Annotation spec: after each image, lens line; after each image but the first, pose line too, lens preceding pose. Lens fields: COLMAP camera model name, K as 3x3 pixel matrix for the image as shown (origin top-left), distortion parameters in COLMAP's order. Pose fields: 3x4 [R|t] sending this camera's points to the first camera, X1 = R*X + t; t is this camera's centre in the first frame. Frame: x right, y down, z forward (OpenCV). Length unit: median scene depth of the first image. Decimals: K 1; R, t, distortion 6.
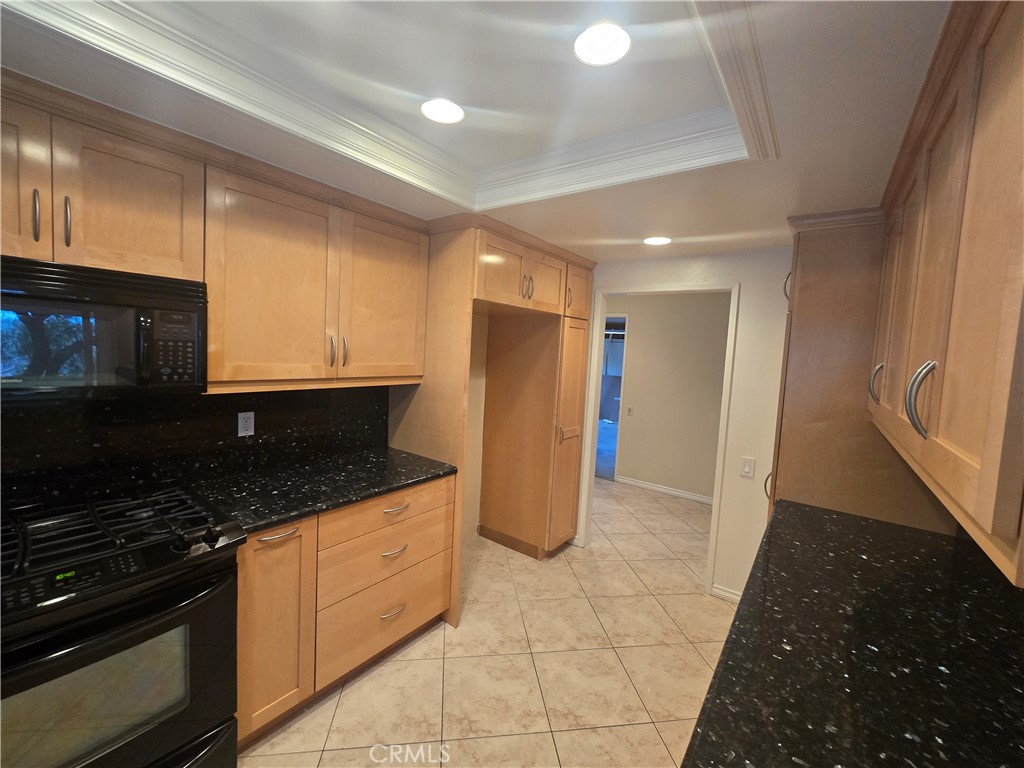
lens RADIAL K [[420.5, 0, 513.6], [0, 420.5, 377.2], [0, 0, 1]] dist [-0.001649, -0.000246]
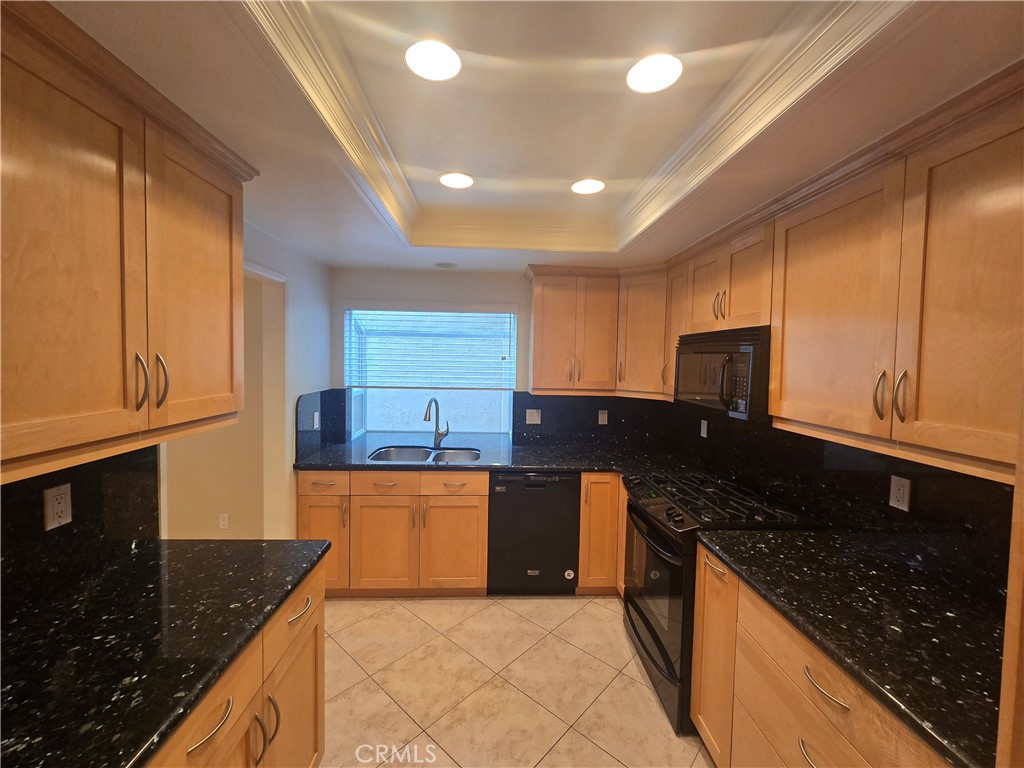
lens RADIAL K [[417.7, 0, 507.5], [0, 417.7, 376.9], [0, 0, 1]] dist [-0.000762, -0.000074]
pose [[-0.774288, -0.039907, -0.631574, 0.430991], [-0.103786, 0.992504, 0.064526, -0.078469], [0.624264, 0.115510, -0.772626, 1.263225]]
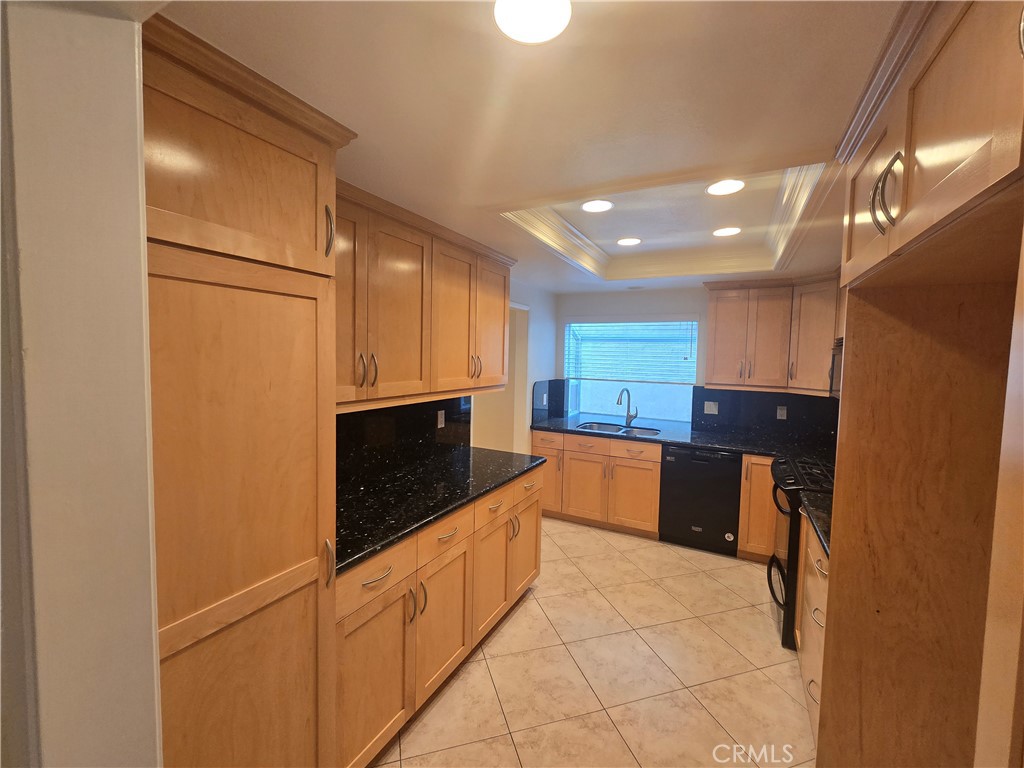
lens RADIAL K [[420.5, 0, 513.6], [0, 420.5, 377.2], [0, 0, 1]] dist [-0.001649, -0.000246]
pose [[-0.985178, -0.065239, -0.158645, 0.547620], [-0.083927, 0.989917, 0.114104, -0.119391], [0.149602, 0.125727, -0.980720, 1.905498]]
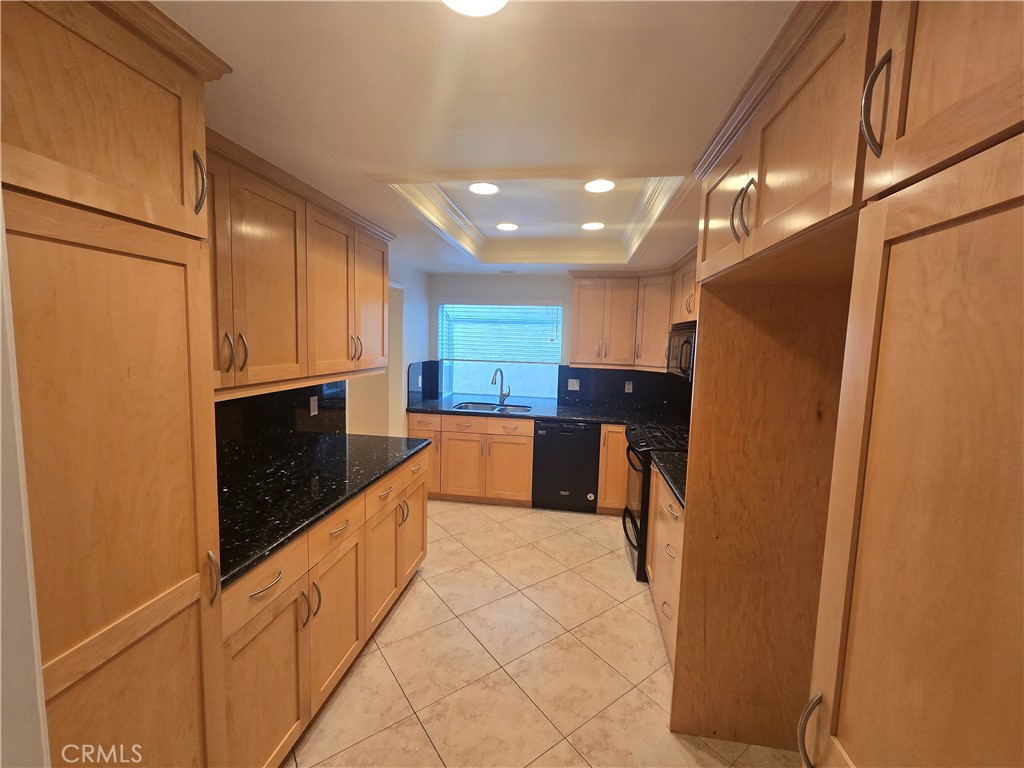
lens RADIAL K [[420.5, 0, 513.6], [0, 420.5, 377.2], [0, 0, 1]] dist [-0.001649, -0.000246]
pose [[-0.879244, -0.034594, -0.475115, 0.640640], [-0.107016, 0.986211, 0.126236, -0.111038], [0.464196, 0.161837, -0.870822, 1.885854]]
